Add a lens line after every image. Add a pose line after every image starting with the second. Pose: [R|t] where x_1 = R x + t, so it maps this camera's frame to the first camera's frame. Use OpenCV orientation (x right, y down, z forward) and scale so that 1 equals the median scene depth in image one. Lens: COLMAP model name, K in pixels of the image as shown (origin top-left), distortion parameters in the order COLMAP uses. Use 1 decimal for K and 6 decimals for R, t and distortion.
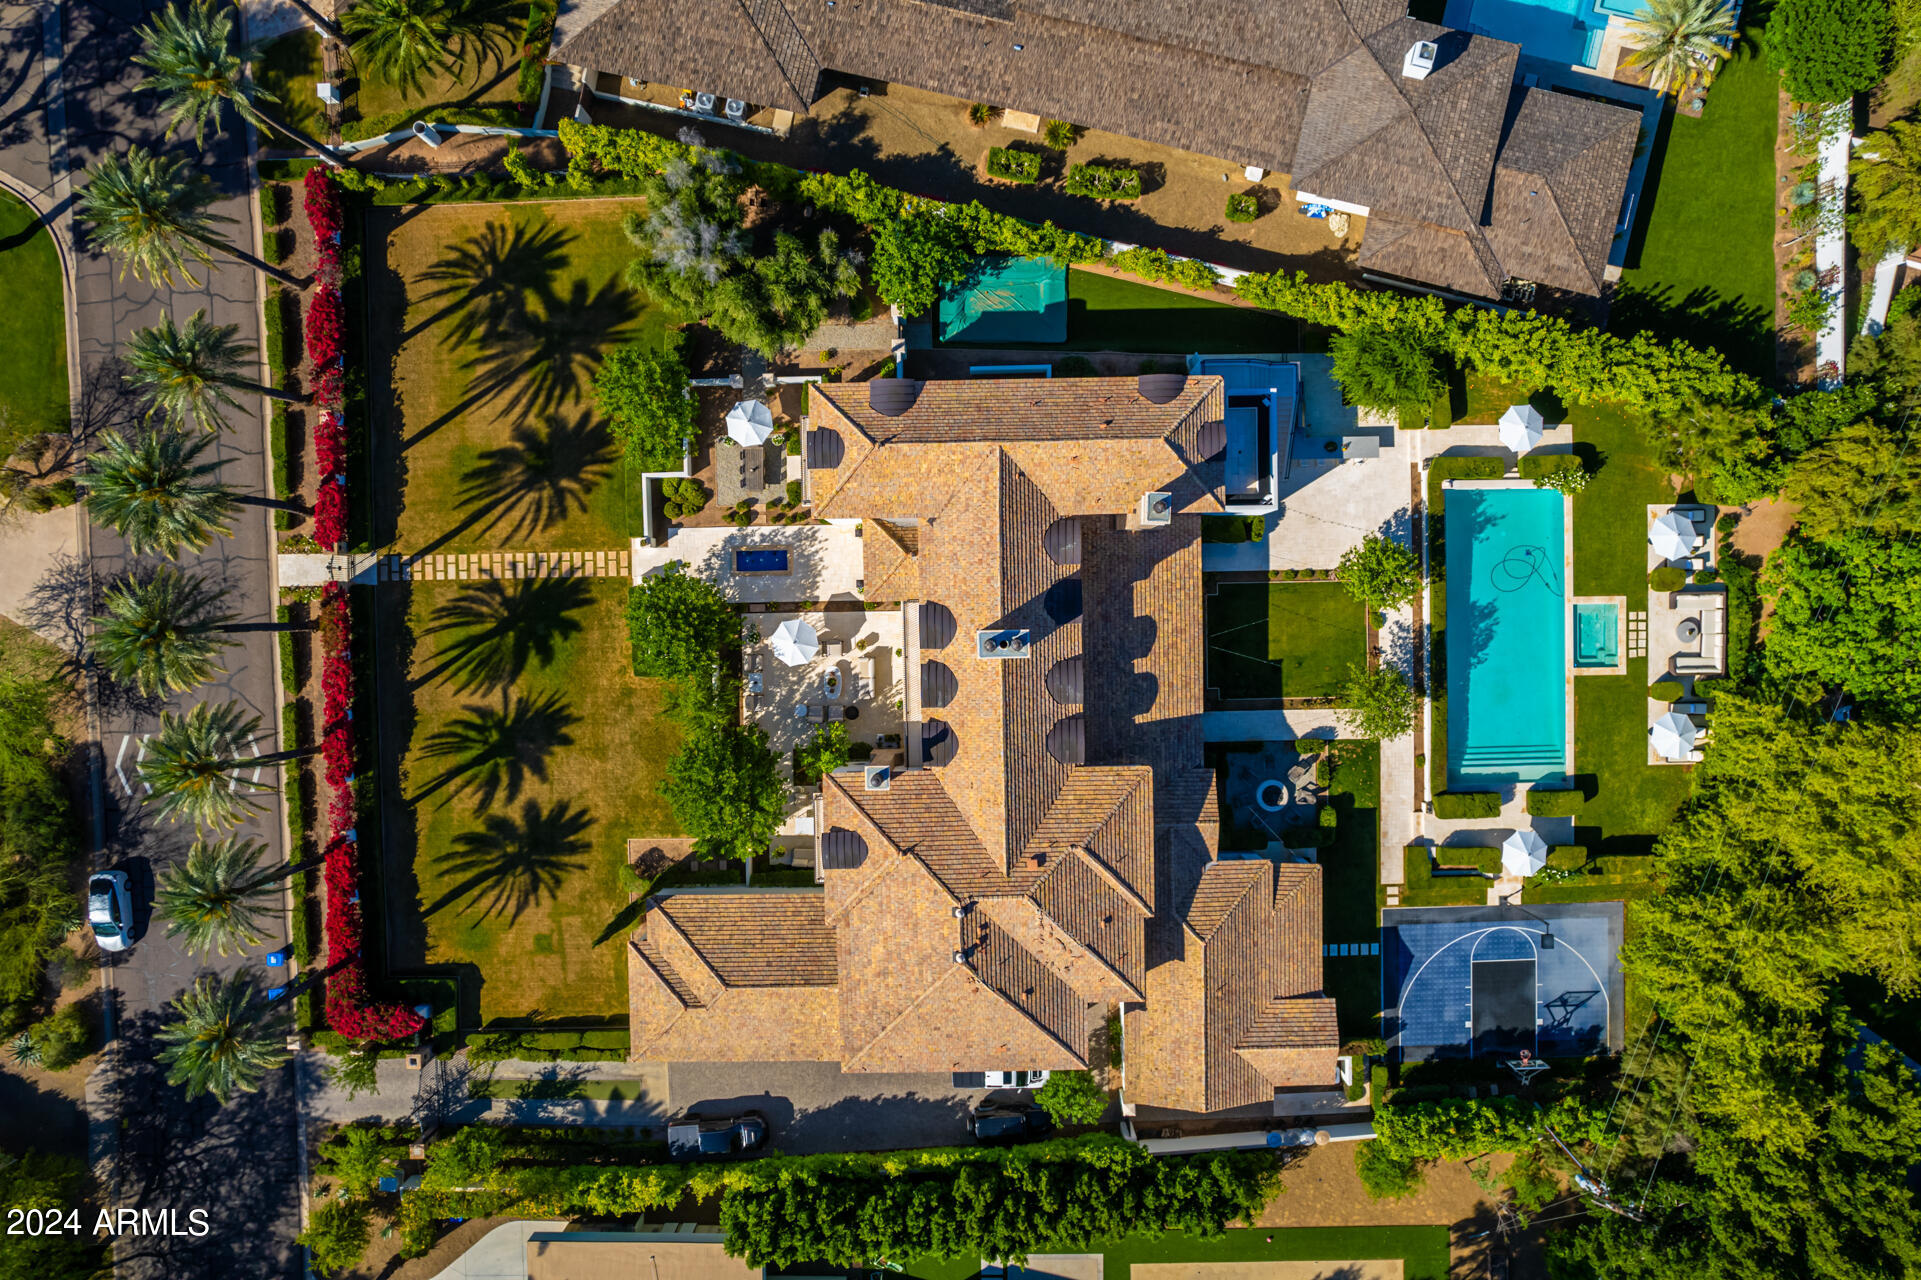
lens RADIAL K [[1221.4, 0, 968.2], [0, 1221.4, 641.5], [0, 0, 1]] dist [-0.068368, 0.061148]
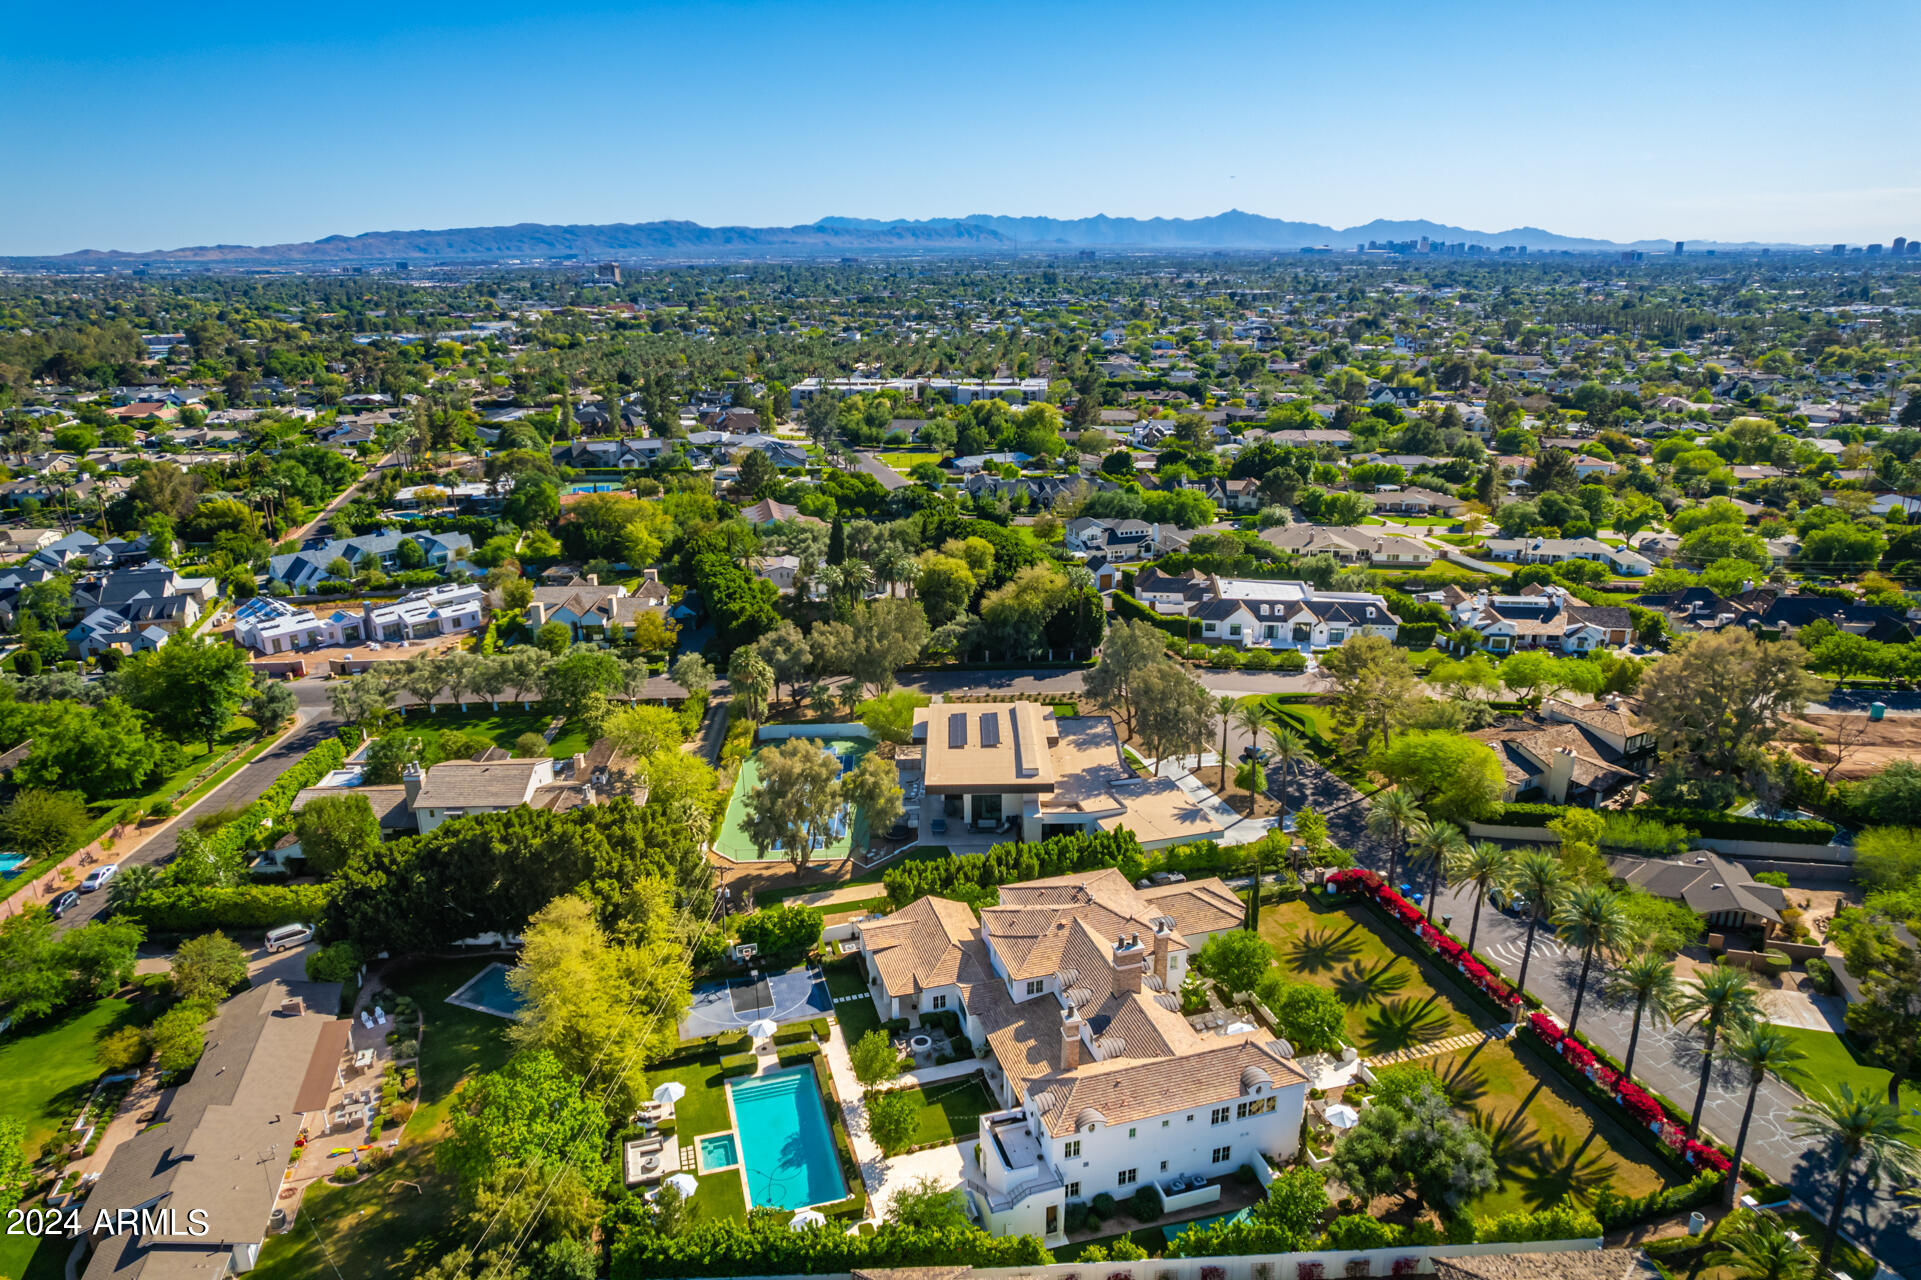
lens RADIAL K [[1221.4, 0, 968.2], [0, 1221.4, 641.5], [0, 0, 1]] dist [-0.068368, 0.061148]
pose [[-0.962909, 0.084620, -0.256213, 0.551058], [-0.269759, -0.322812, 0.907206, -1.151788], [-0.005941, 0.942673, 0.333666, -0.017944]]
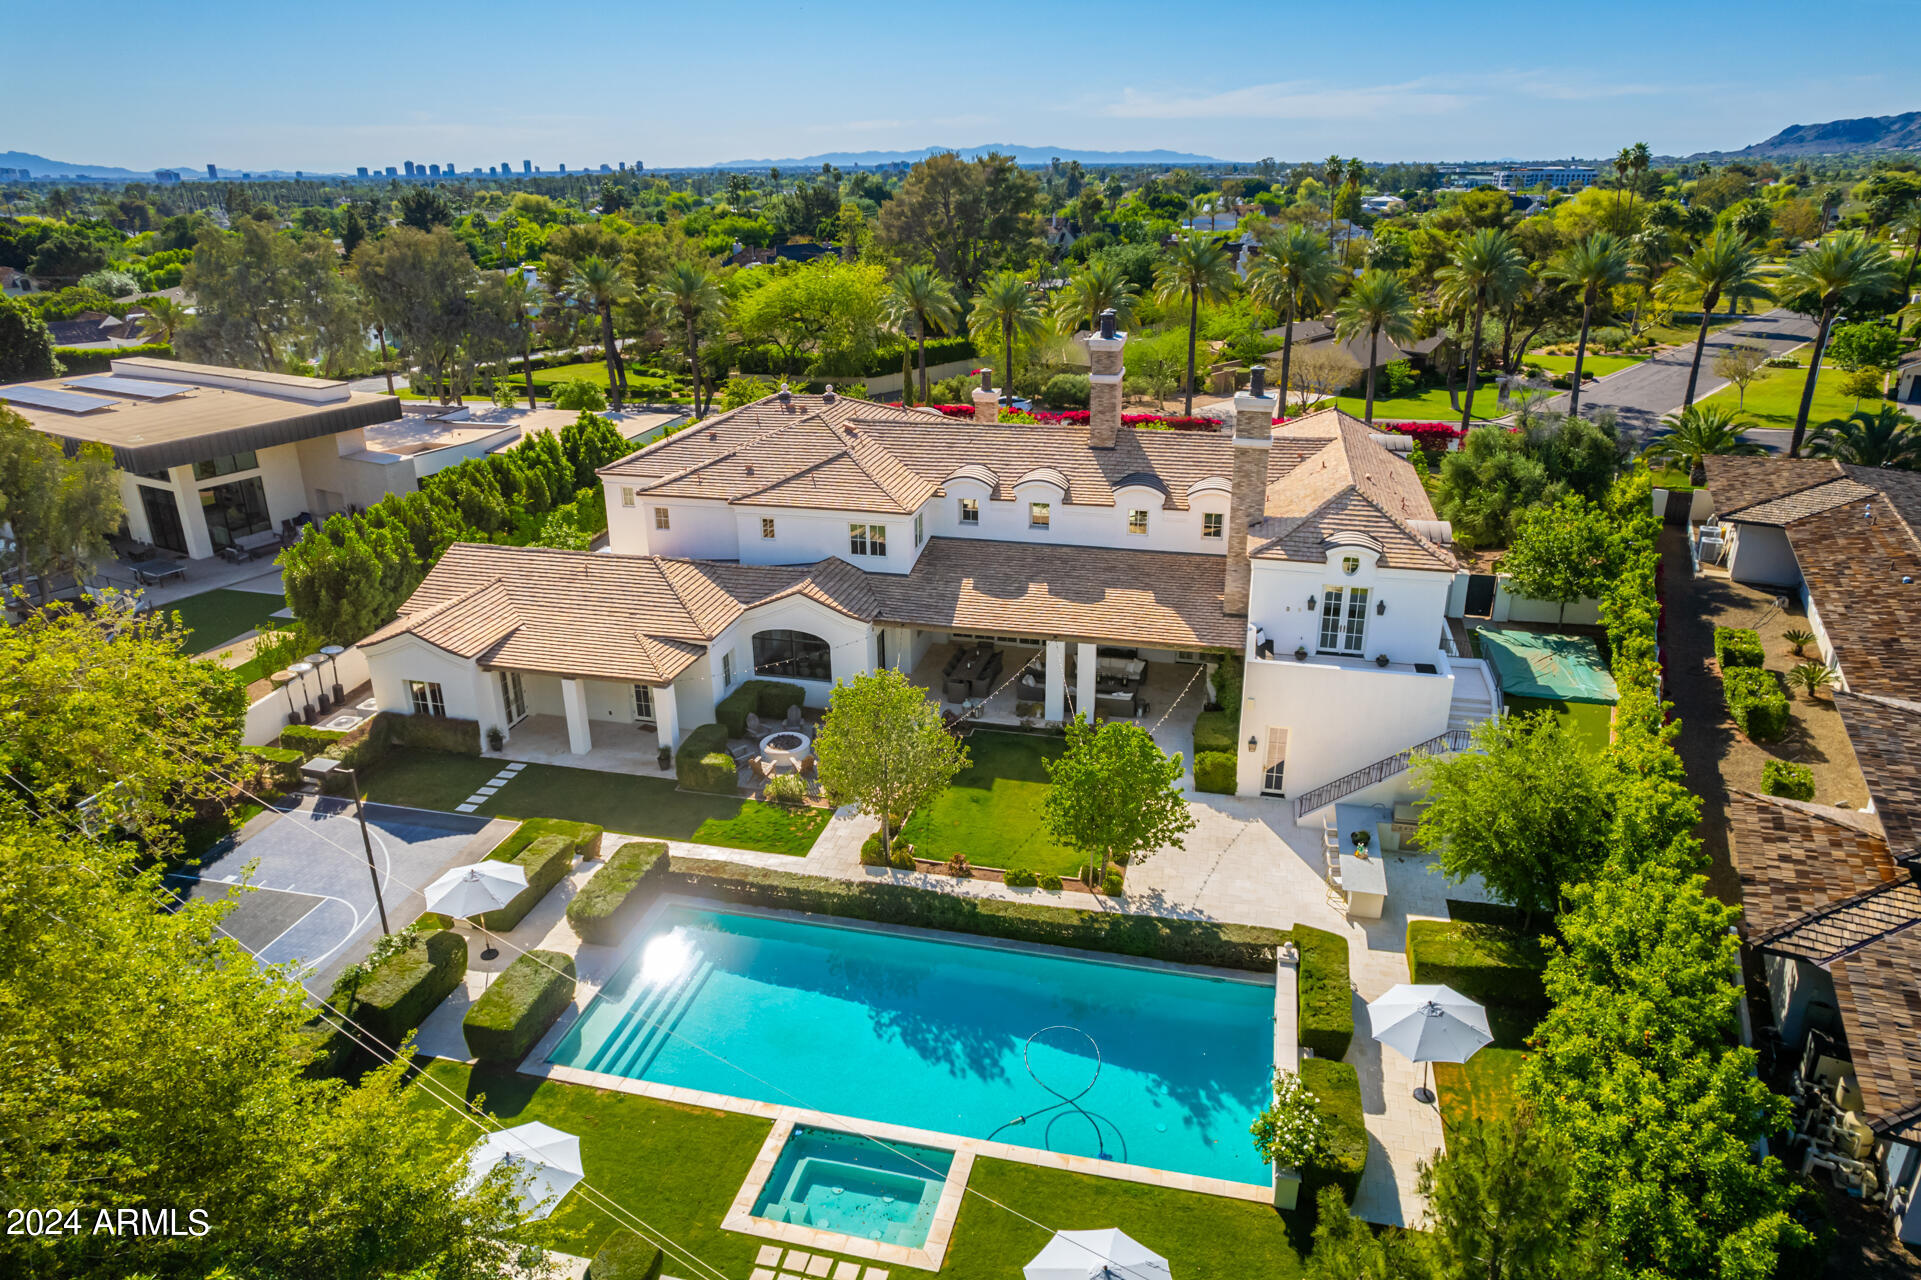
lens RADIAL K [[1221.4, 0, 968.2], [0, 1221.4, 641.5], [0, 0, 1]] dist [-0.068368, 0.061148]
pose [[-0.245151, 0.352526, -0.903120, 0.785796], [-0.969285, -0.108040, 0.220939, -0.101297], [-0.019687, 0.929545, 0.368184, 0.711731]]
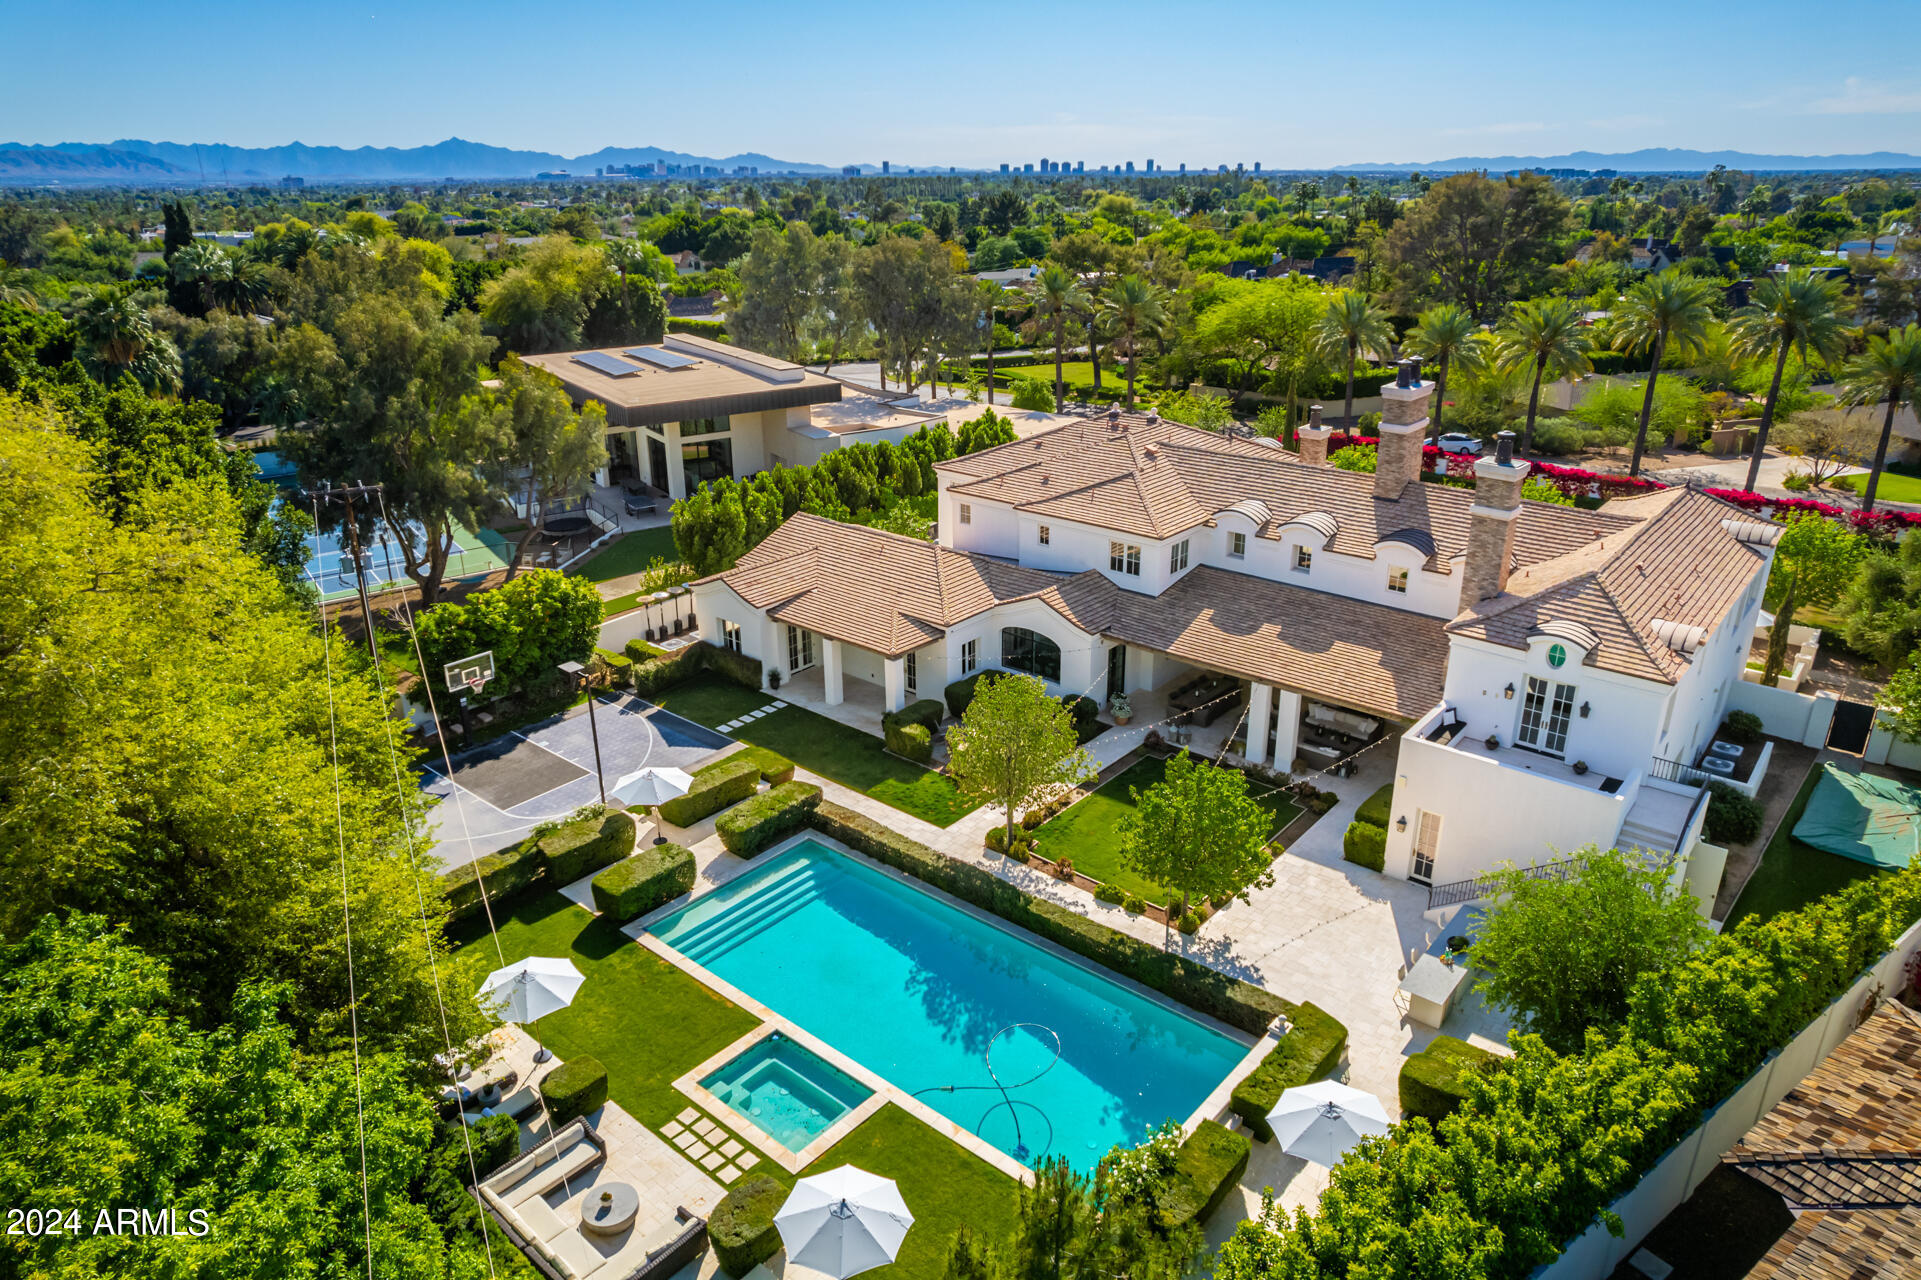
lens RADIAL K [[1221.4, 0, 968.2], [0, 1221.4, 641.5], [0, 0, 1]] dist [-0.068368, 0.061148]
pose [[-0.656602, 0.272149, -0.703427, 0.739868], [-0.754012, -0.259628, 0.603373, -0.274514], [-0.018422, 0.926568, 0.375676, 0.687424]]
